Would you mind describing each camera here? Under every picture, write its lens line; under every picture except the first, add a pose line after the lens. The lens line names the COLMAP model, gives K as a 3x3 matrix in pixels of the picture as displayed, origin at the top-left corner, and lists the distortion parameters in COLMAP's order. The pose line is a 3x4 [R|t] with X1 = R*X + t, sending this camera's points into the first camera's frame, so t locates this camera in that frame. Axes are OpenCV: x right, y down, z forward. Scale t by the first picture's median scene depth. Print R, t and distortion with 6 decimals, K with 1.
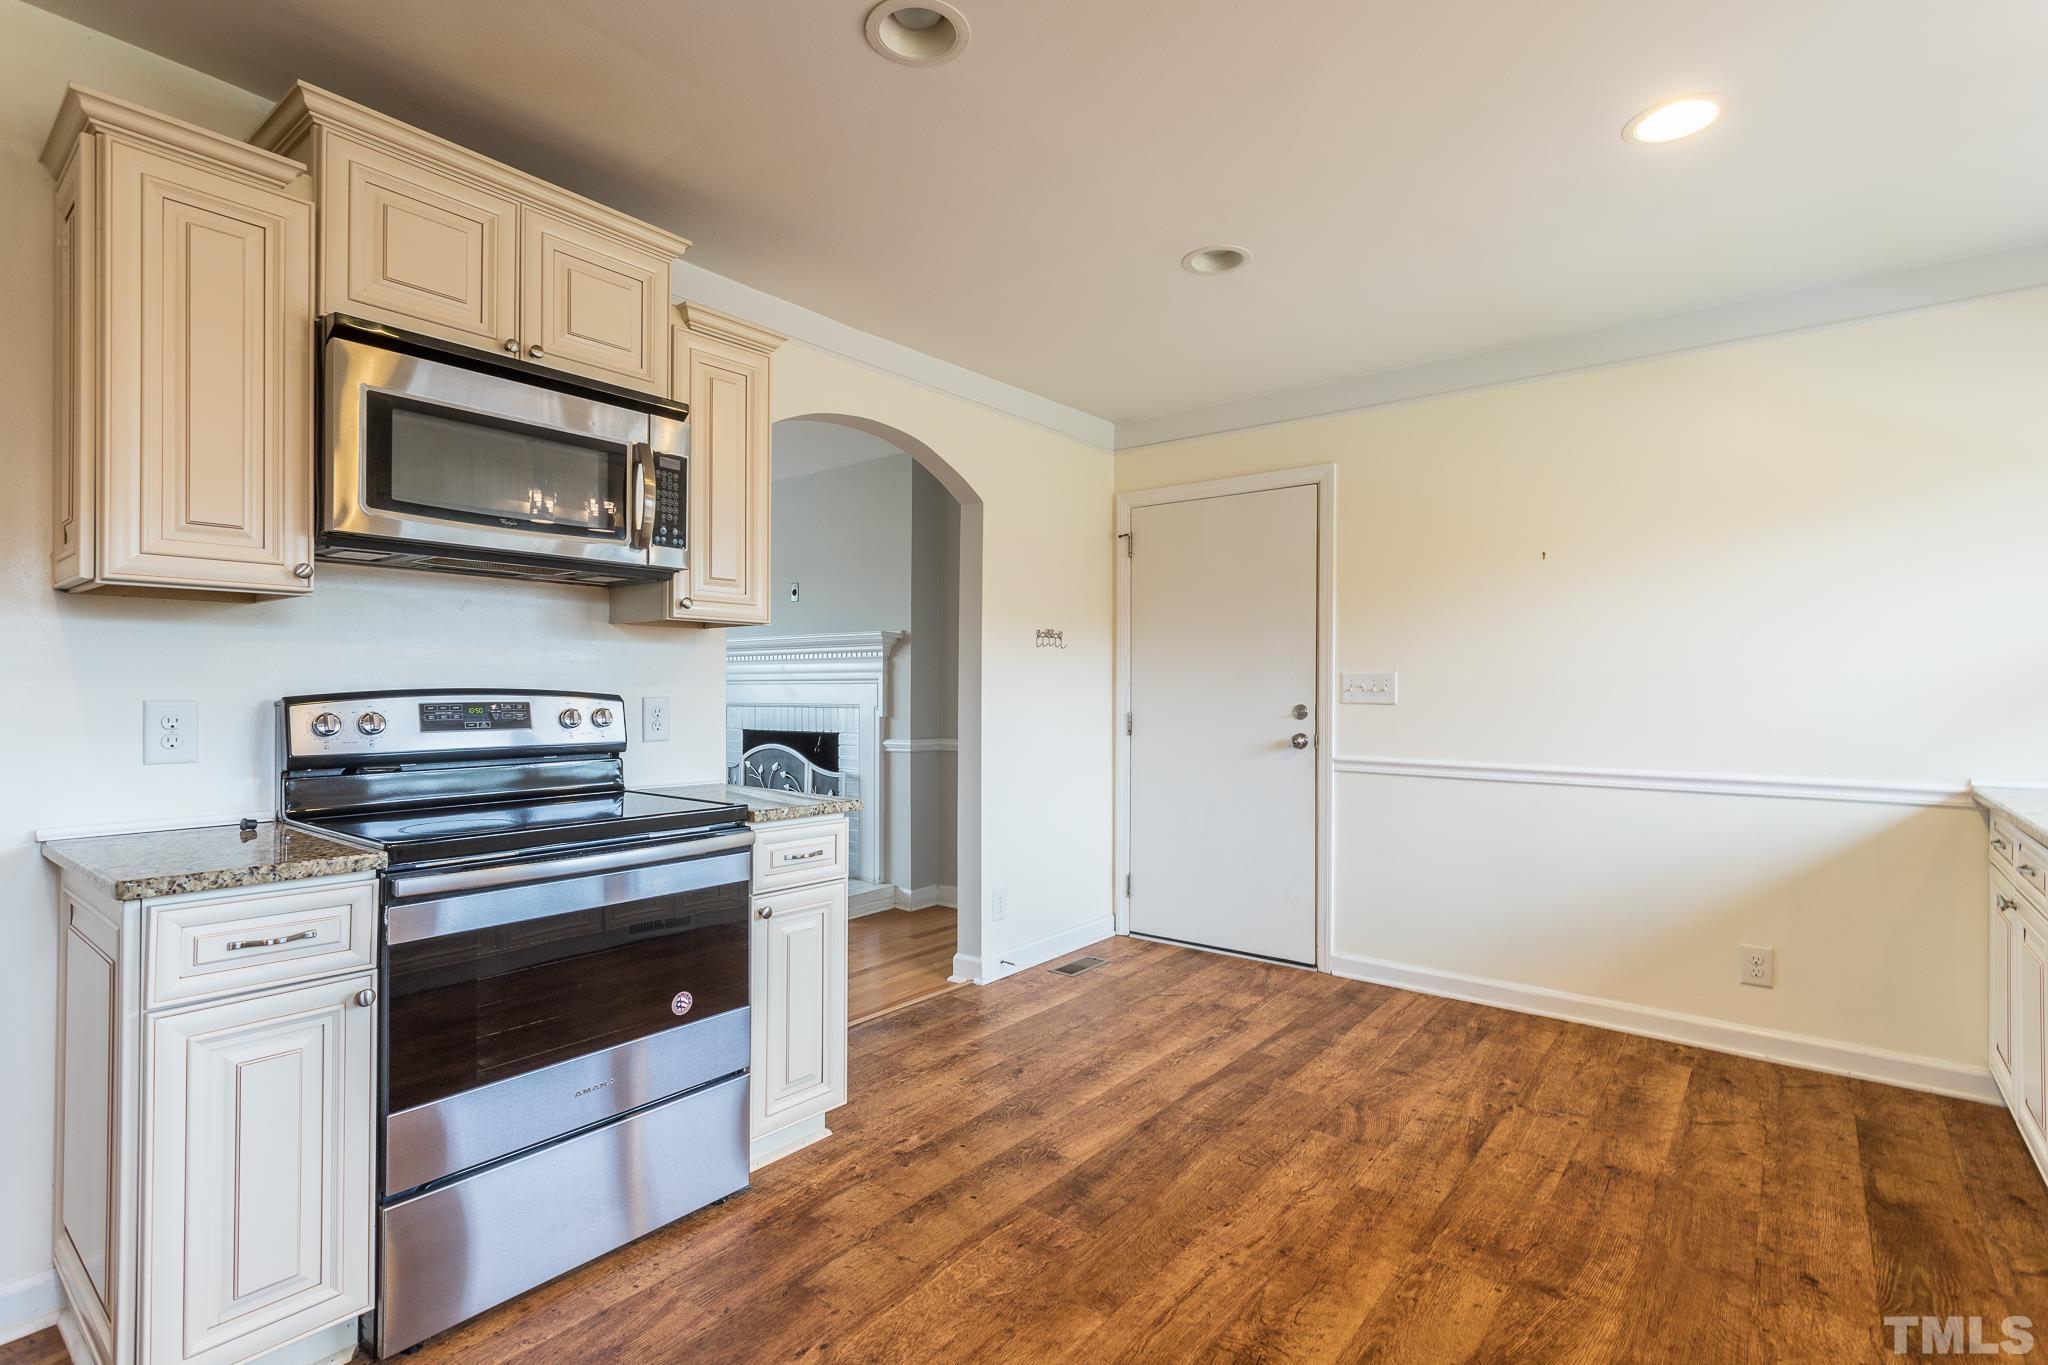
lens RADIAL K [[977.9, 0, 1030.8], [0, 977.9, 682.9], [0, 0, 1]] dist [0.005994, -0.001759]
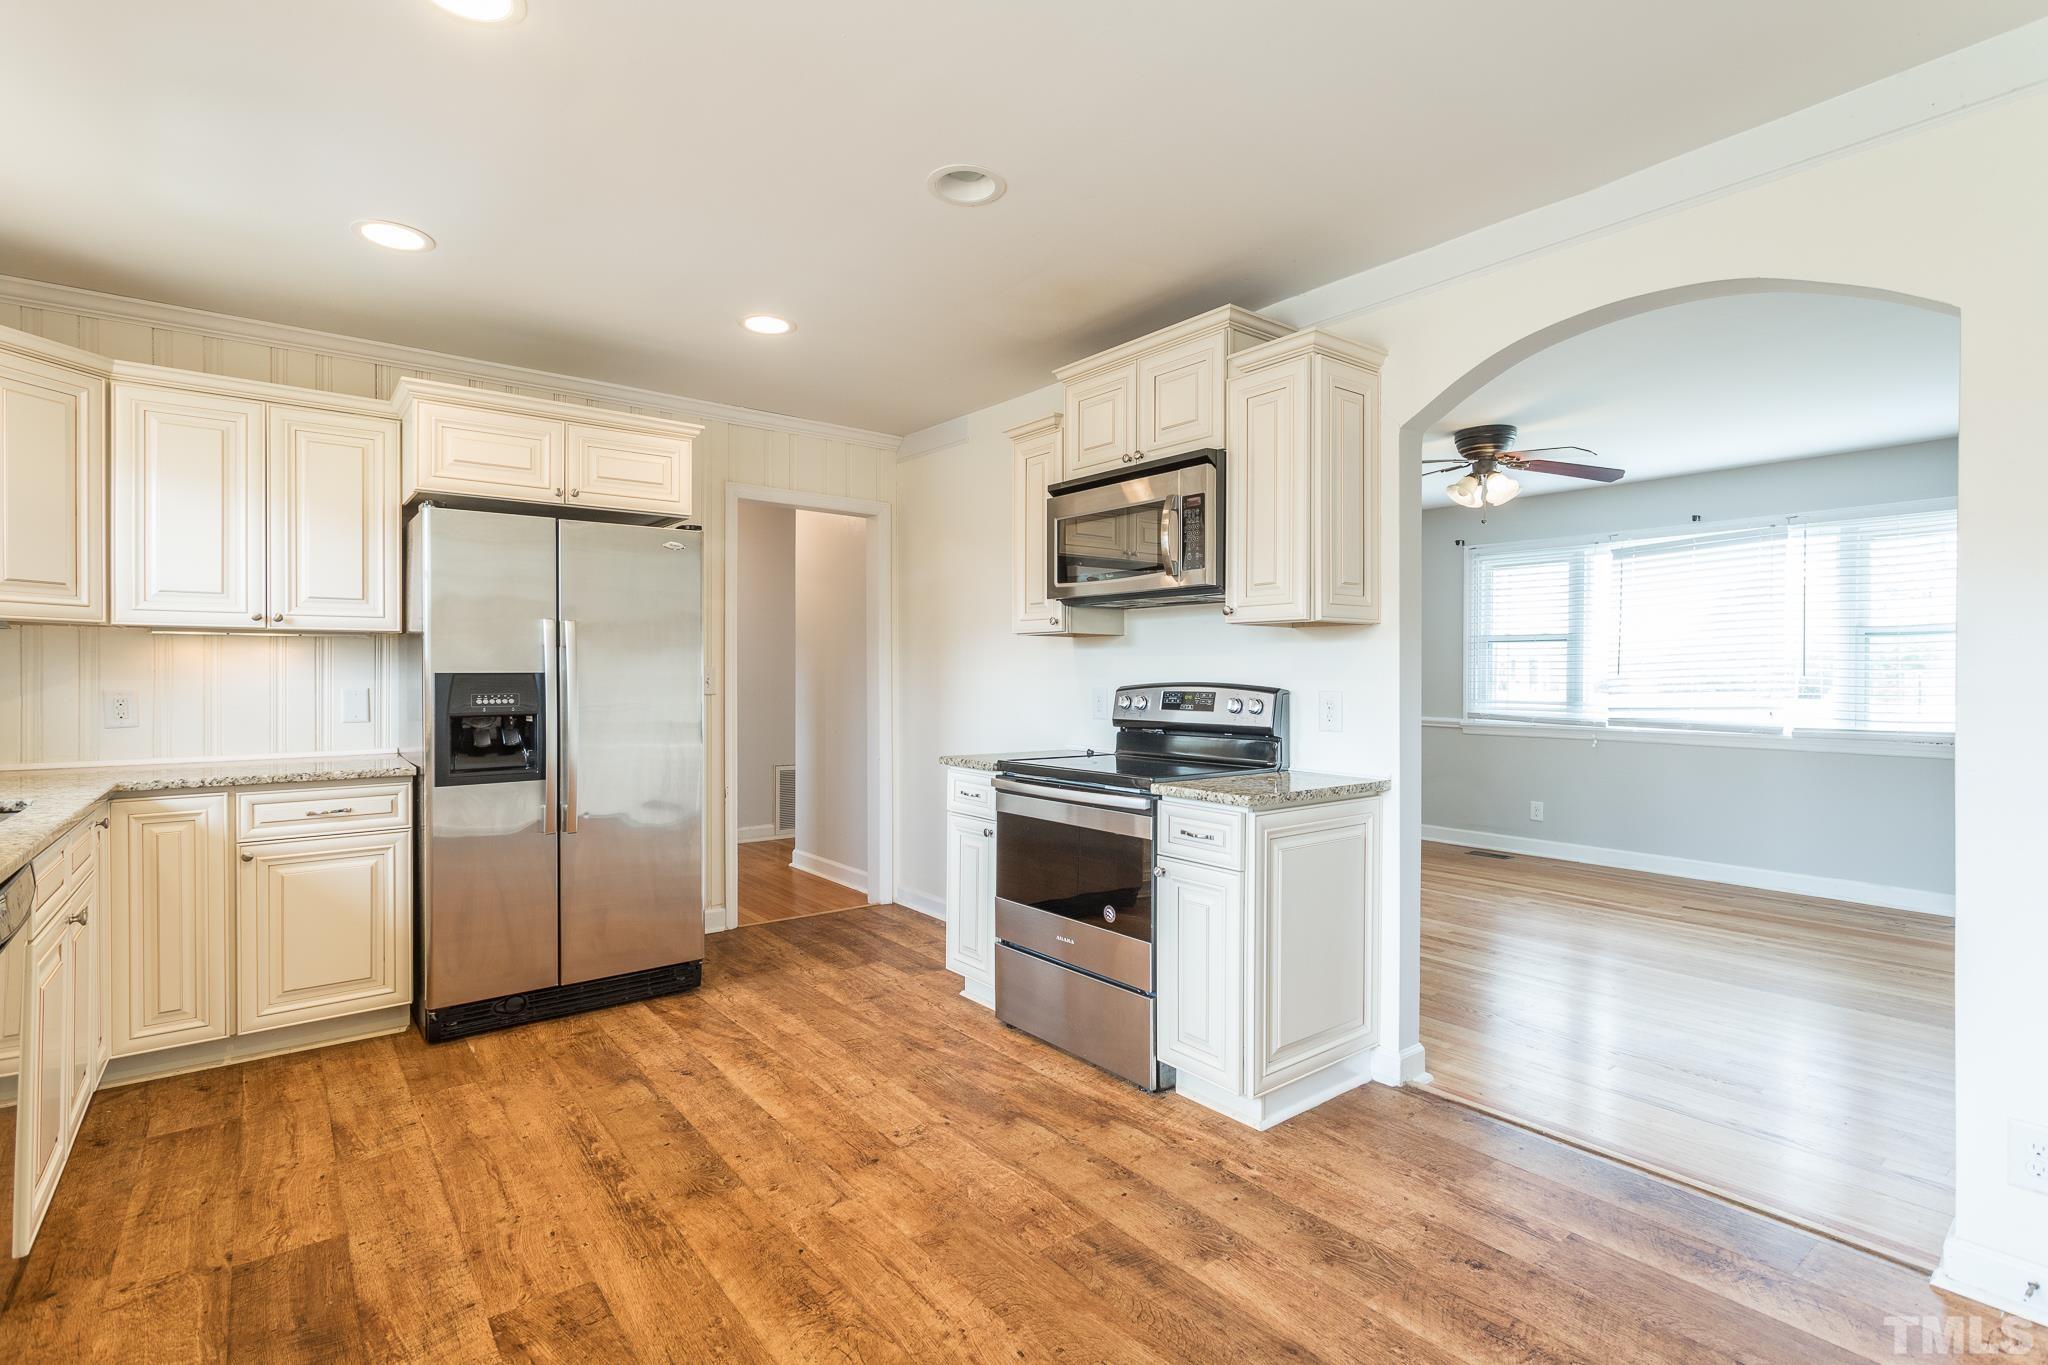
lens RADIAL K [[977.9, 0, 1018.5], [0, 977.9, 674.2], [0, 0, 1]] dist [0.005994, -0.001759]
pose [[-0.246158, -0.004186, -0.969221, 0.906372], [0.001266, 0.999988, -0.004641, 0.000312], [0.969229, -0.002370, -0.246150, 1.105980]]
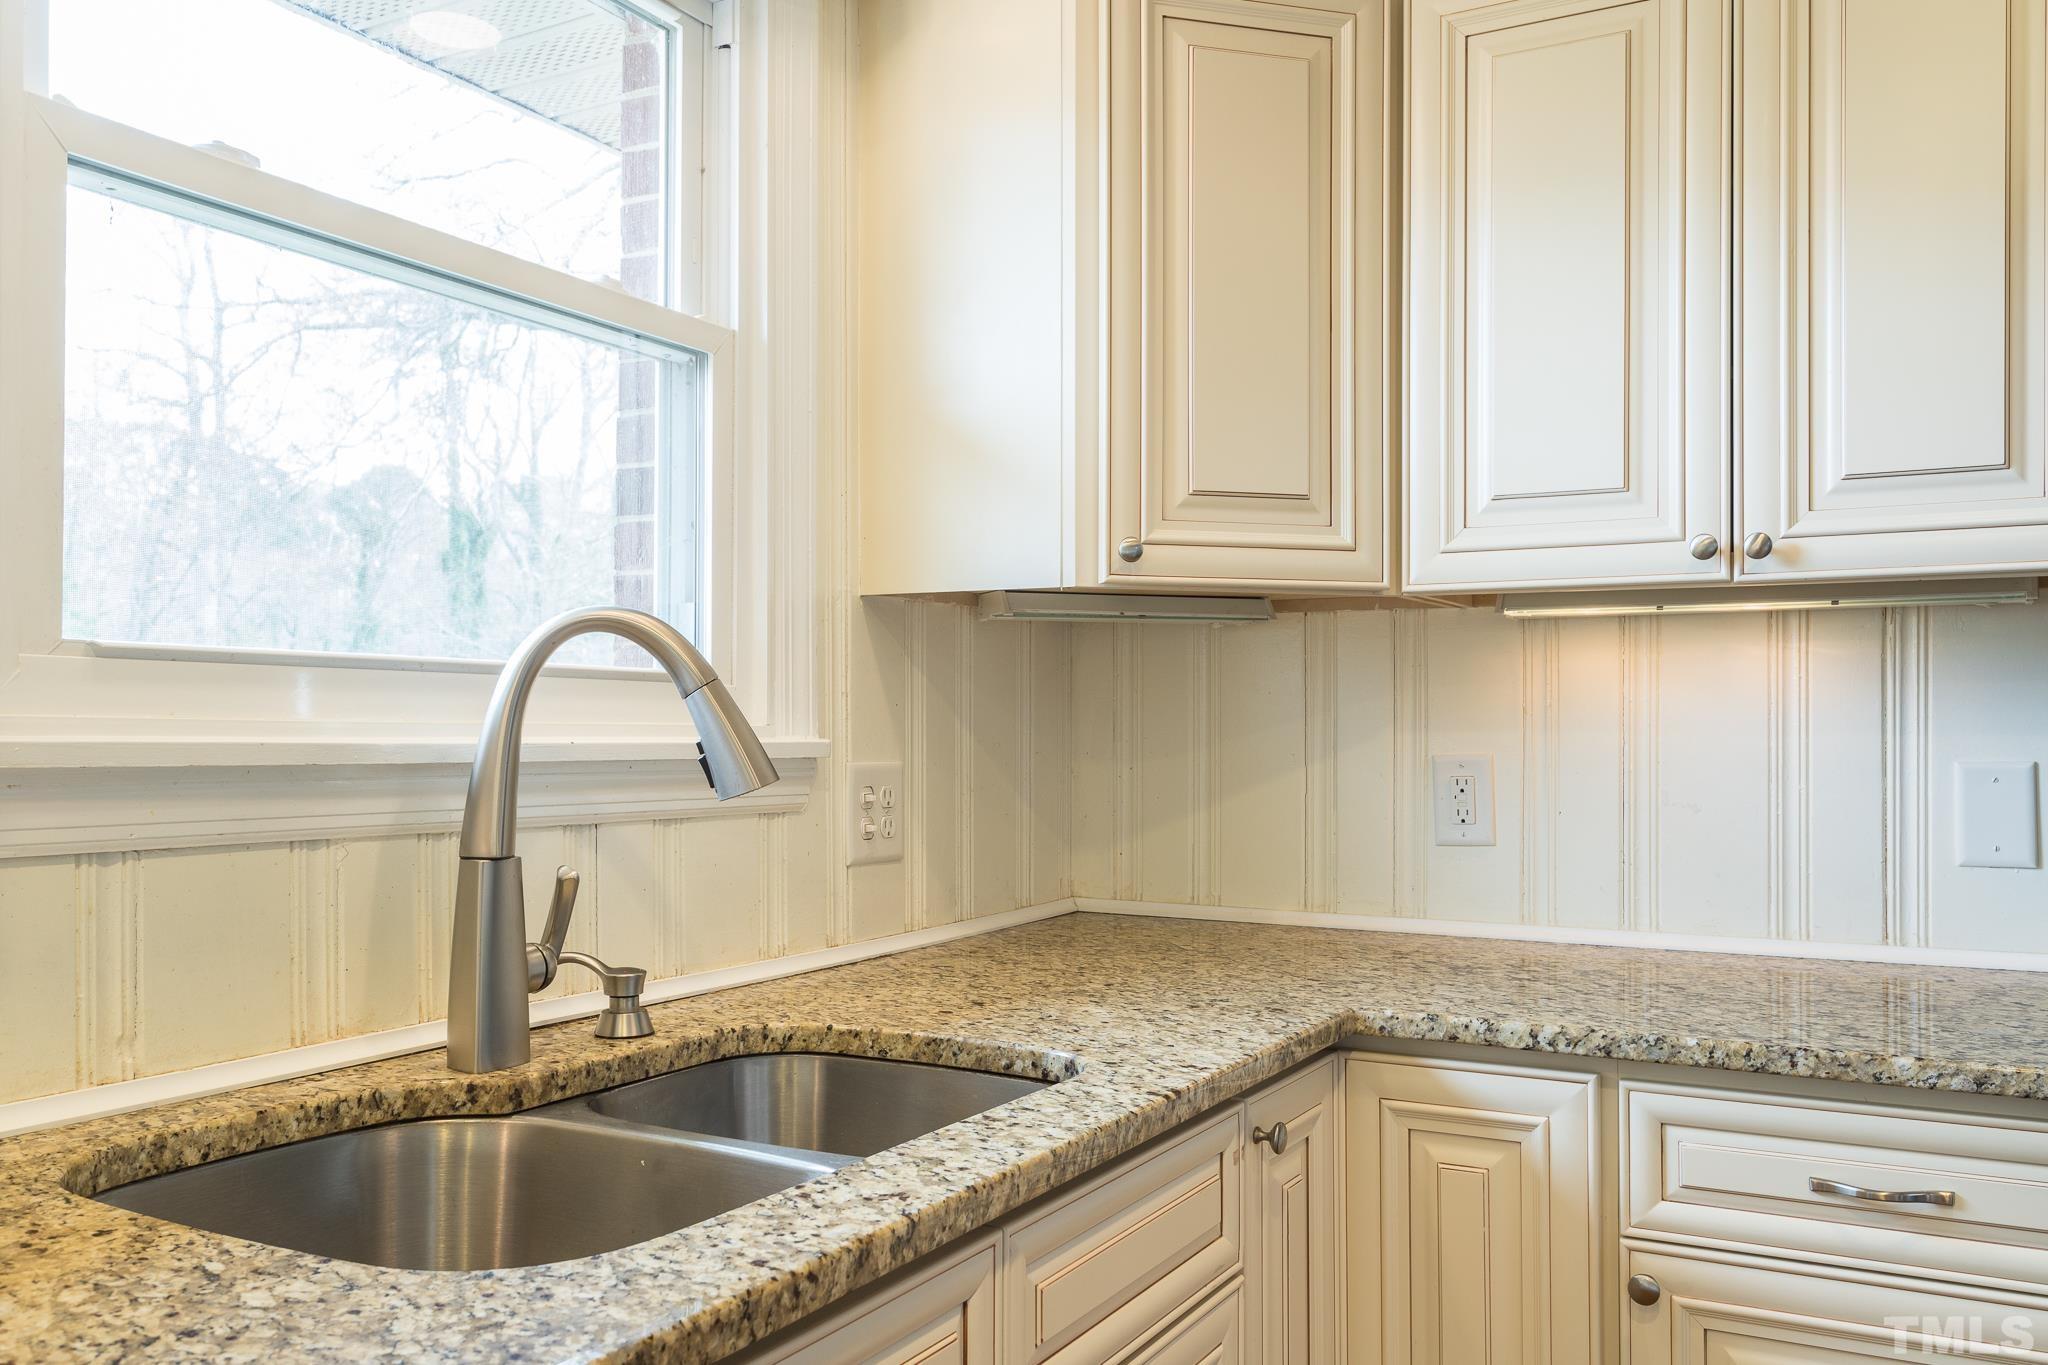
lens RADIAL K [[1657.1, 0, 1051.0], [0, 1657.1, 713.3], [0, 0, 1]] dist [0.015441, 0.000841]
pose [[-0.984975, -0.008733, -0.172474, 0.283449], [-0.006558, 0.999892, -0.013175, 0.003777], [0.172570, -0.011847, -0.984926, 0.462436]]
